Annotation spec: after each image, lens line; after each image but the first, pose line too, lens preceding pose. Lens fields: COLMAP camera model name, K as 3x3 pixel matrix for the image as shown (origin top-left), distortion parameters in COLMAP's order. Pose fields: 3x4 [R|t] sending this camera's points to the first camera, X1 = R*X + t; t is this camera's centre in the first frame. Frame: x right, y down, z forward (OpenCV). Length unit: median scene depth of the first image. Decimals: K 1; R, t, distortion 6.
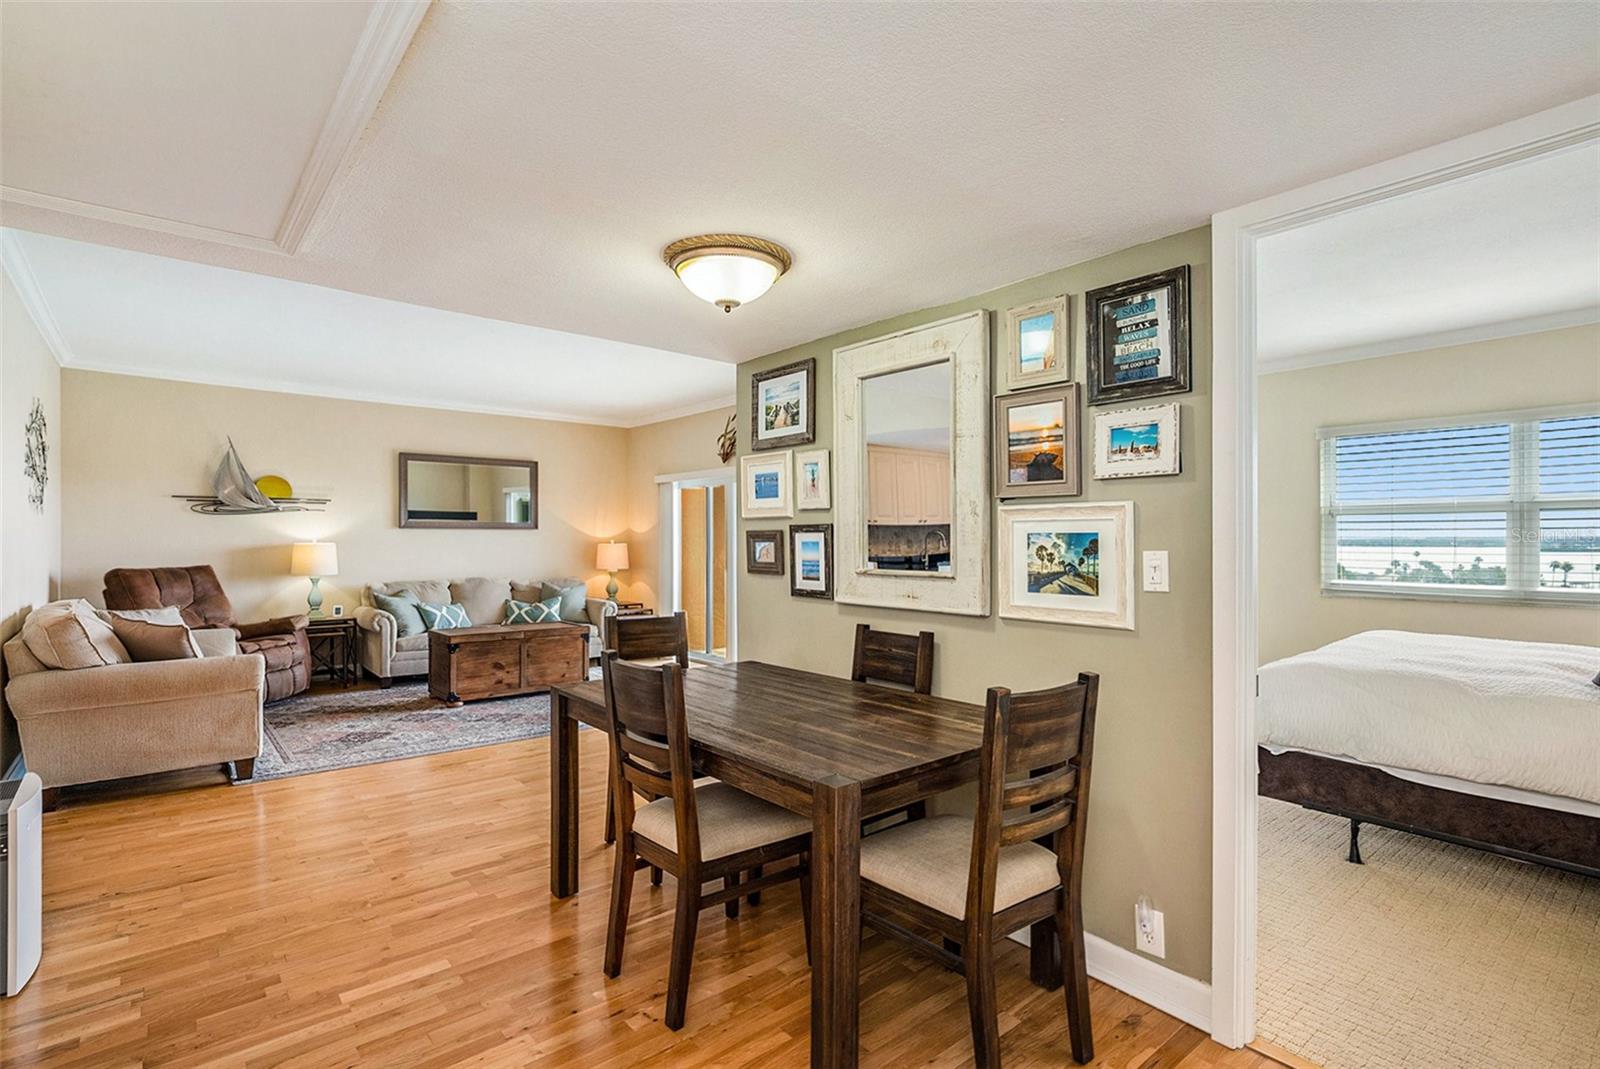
lens RADIAL K [[777.4, 0, 786.7], [0, 777.4, 532.6], [0, 0, 1]] dist [-0.004927, 0.004649]
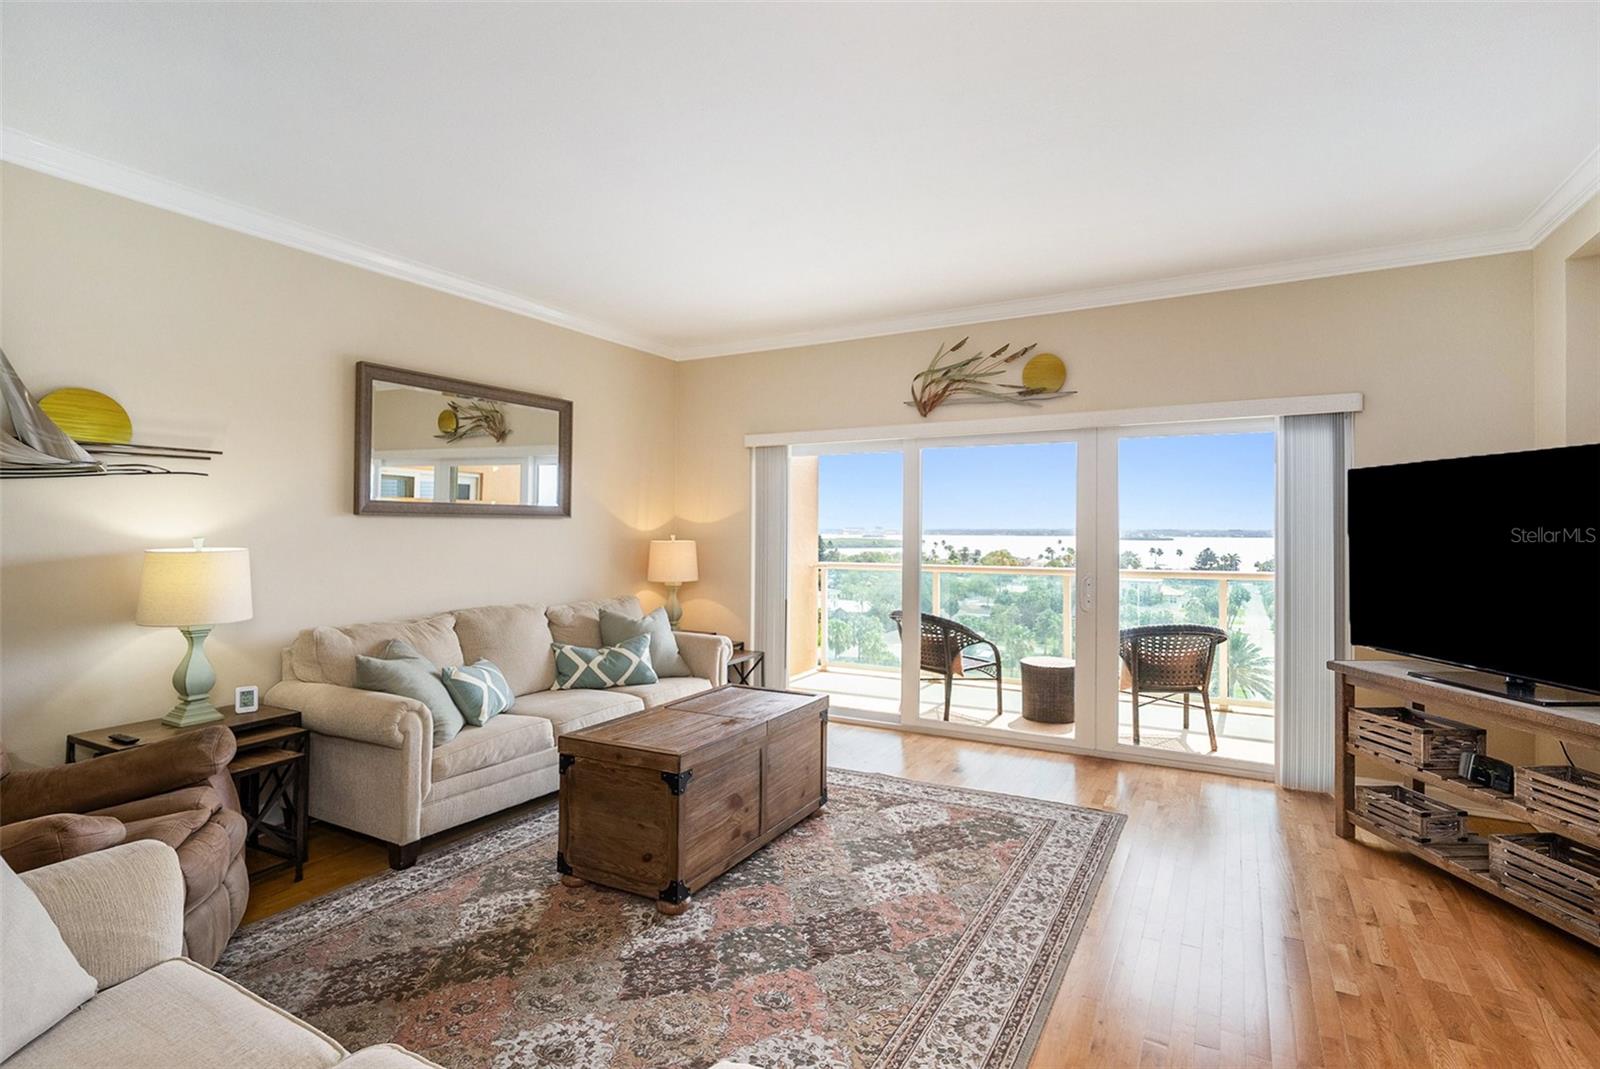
lens RADIAL K [[777.4, 0, 796.6], [0, 777.4, 525.1], [0, 0, 1]] dist [-0.004927, 0.004649]
pose [[0.928044, 0.002179, 0.372464, -0.485693], [-0.003313, 0.999992, 0.002404, -0.001401], [-0.372456, -0.003466, 0.928043, 0.503698]]
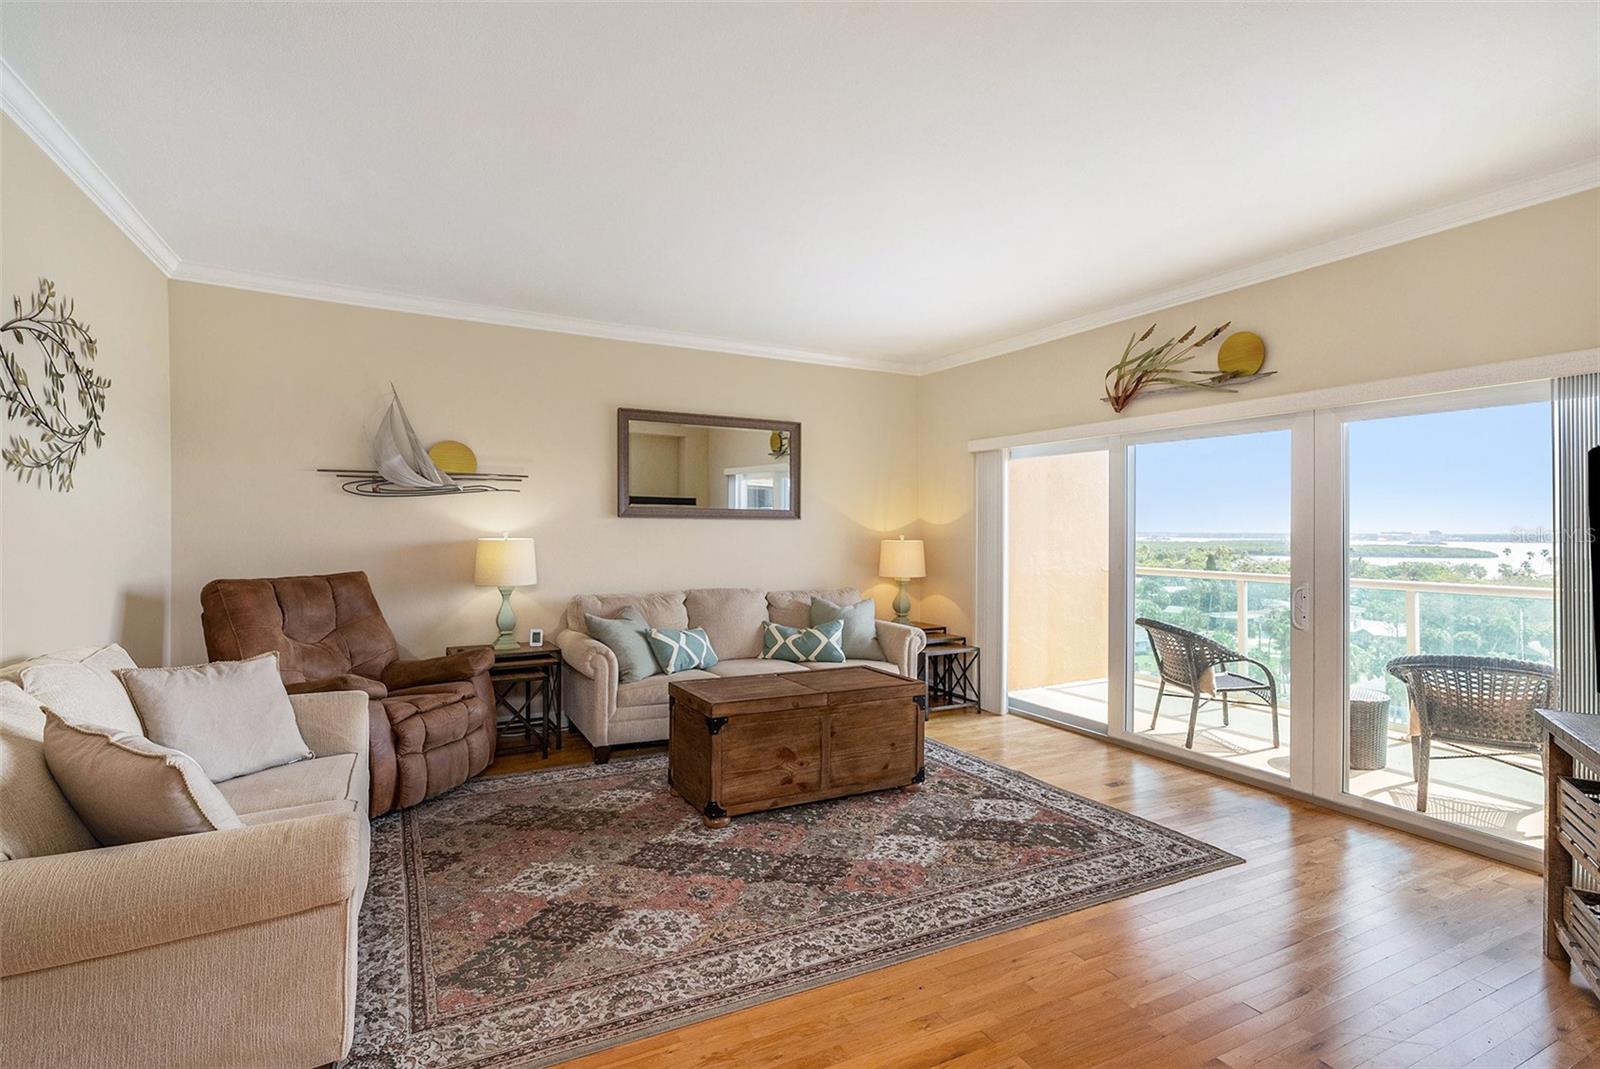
lens RADIAL K [[777.4, 0, 815.8], [0, 777.4, 517.9], [0, 0, 1]] dist [-0.004927, 0.004649]
pose [[0.982446, 0.004036, -0.186501, -0.225295], [-0.005368, 0.999964, -0.006642, -0.001374], [0.186468, 0.007527, 0.982432, 0.401986]]
